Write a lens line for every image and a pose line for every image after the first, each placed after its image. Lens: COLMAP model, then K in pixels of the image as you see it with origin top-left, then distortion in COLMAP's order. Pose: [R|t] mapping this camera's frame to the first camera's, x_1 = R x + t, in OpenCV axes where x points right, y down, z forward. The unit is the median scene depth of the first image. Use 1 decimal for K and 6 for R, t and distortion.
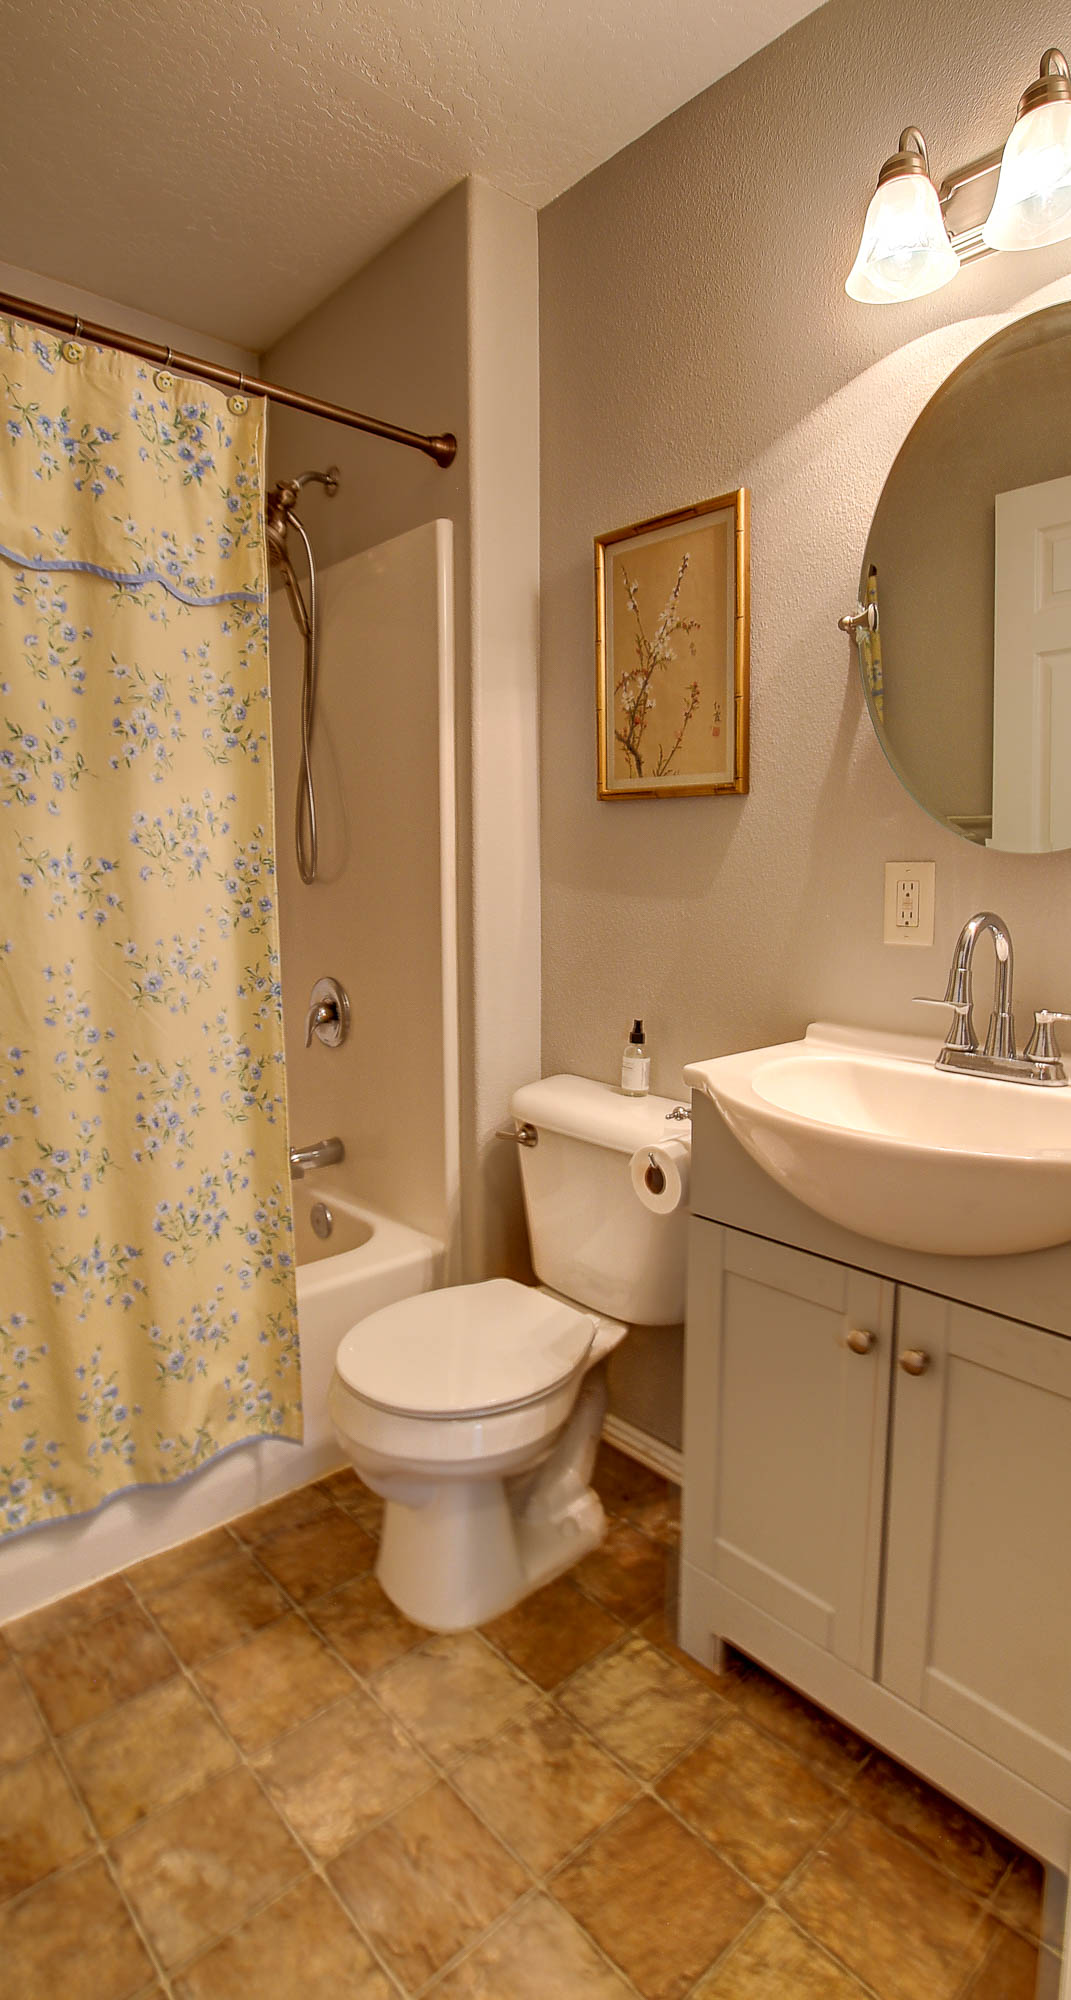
lens RADIAL K [[983.4, 0, 509.7], [0, 983.4, 973.6], [0, 0, 1]] dist [-0.027145, 0.001729]
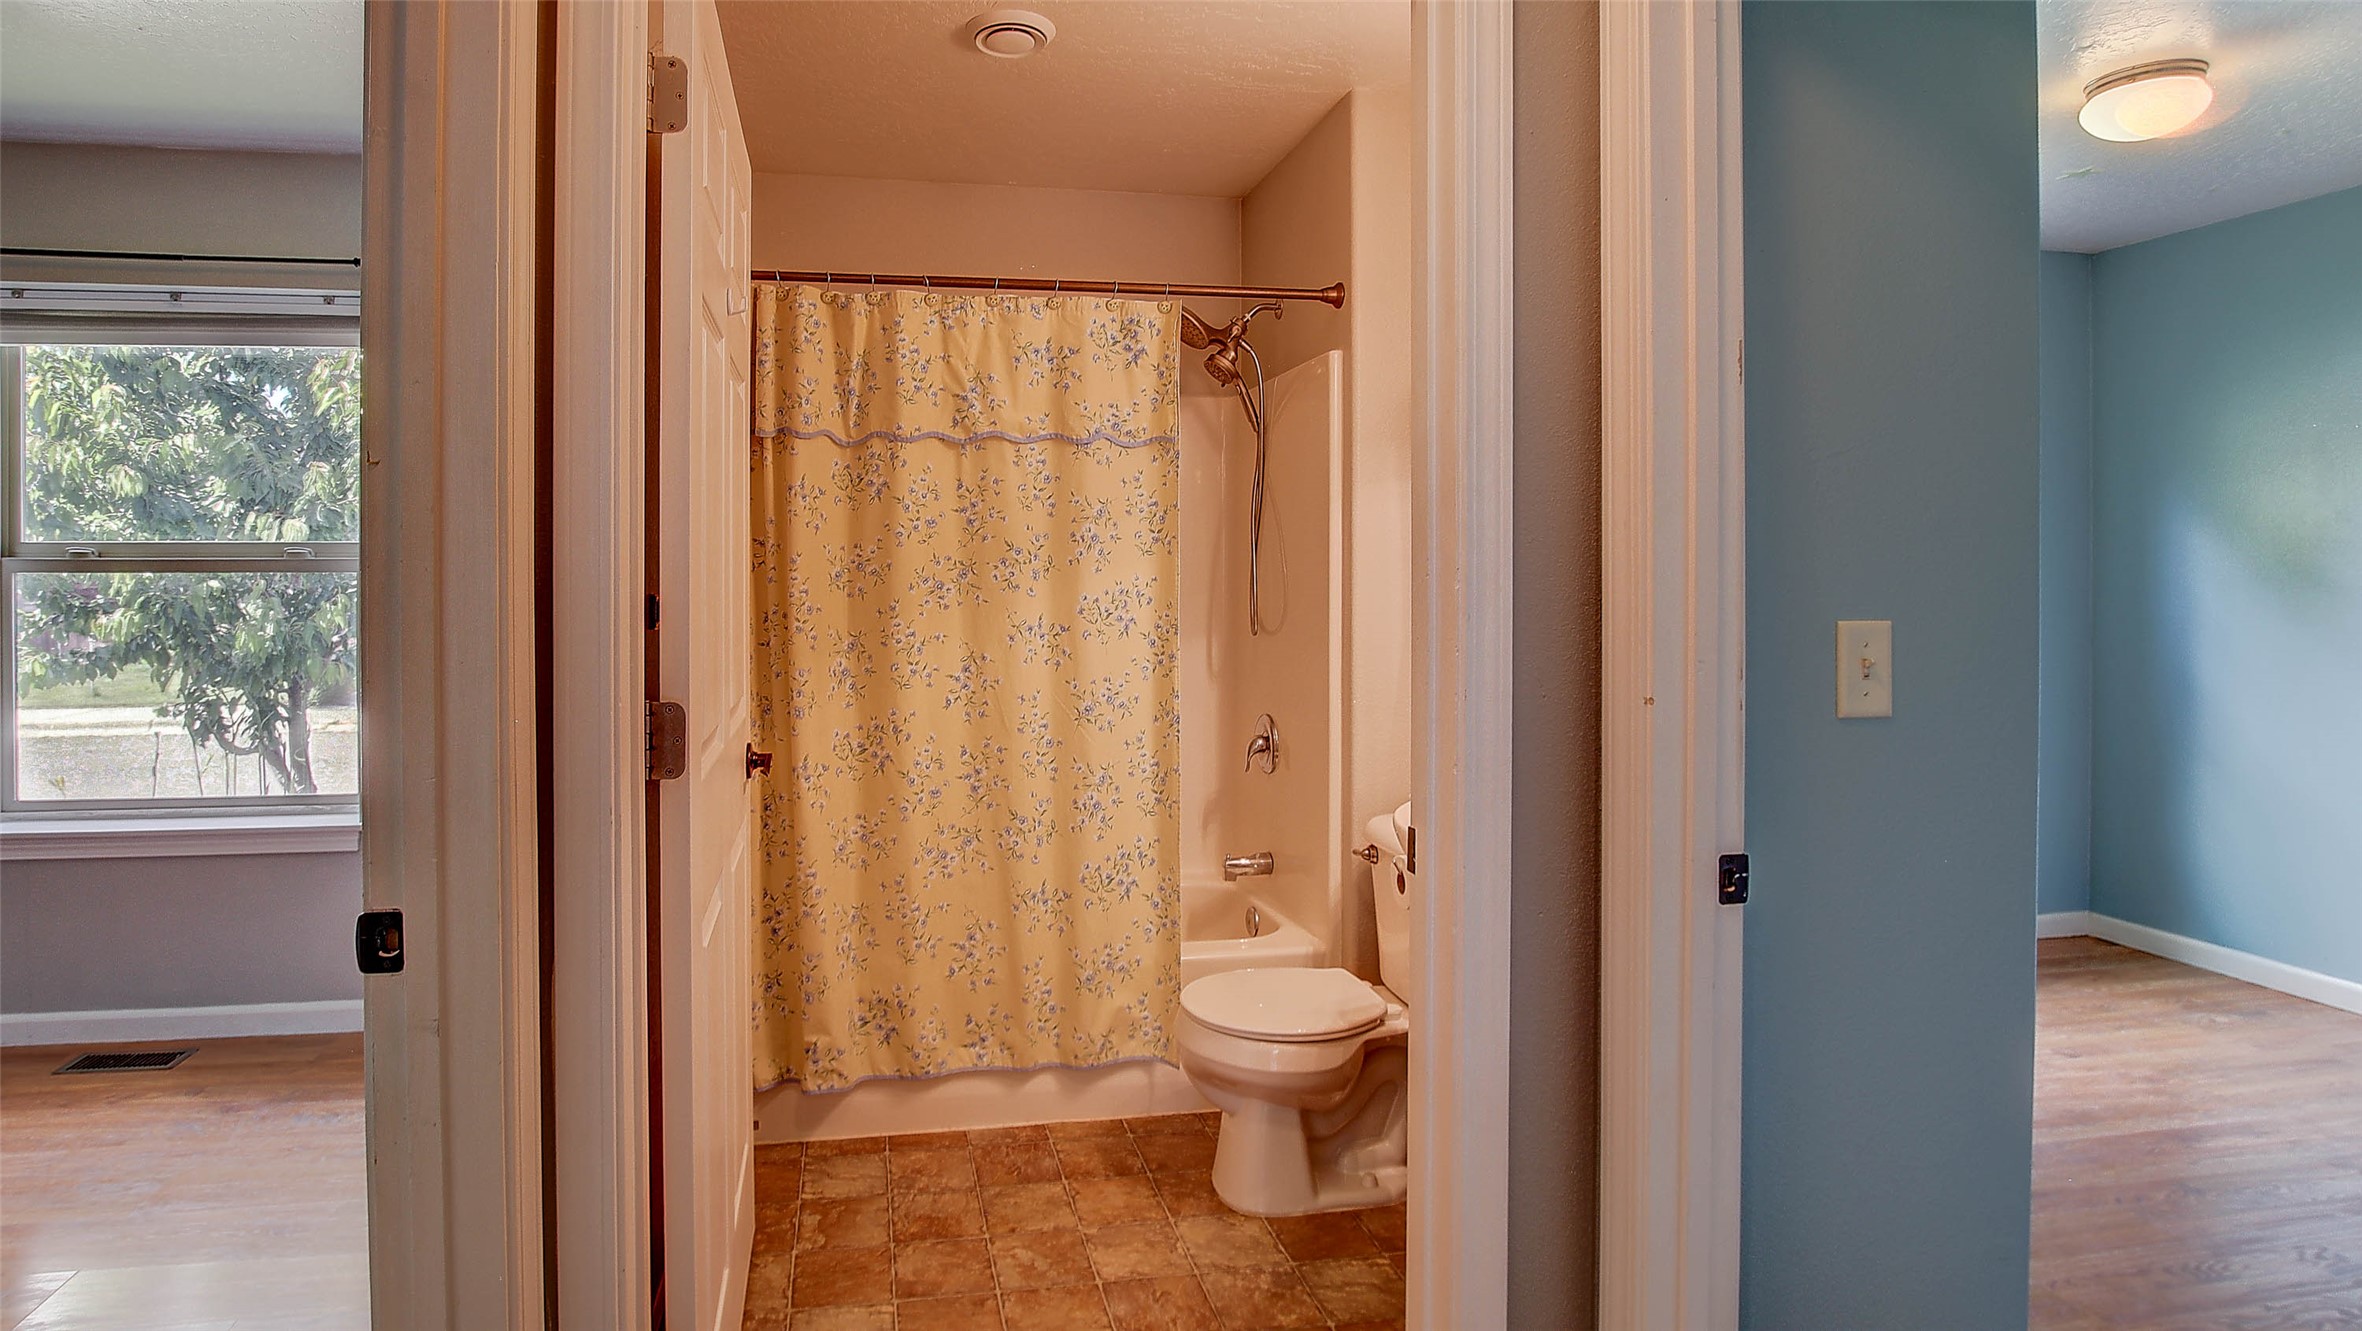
lens RADIAL K [[1158.6, 0, 1040.4], [0, 1158.6, 578.5], [0, 0, 1]] dist [-0.029041, 0.003691]
pose [[0.847347, -0.006241, -0.531003, 0.489986], [-0.053516, 0.993837, -0.097079, -0.012527], [0.528336, 0.110677, 0.841791, -0.508895]]
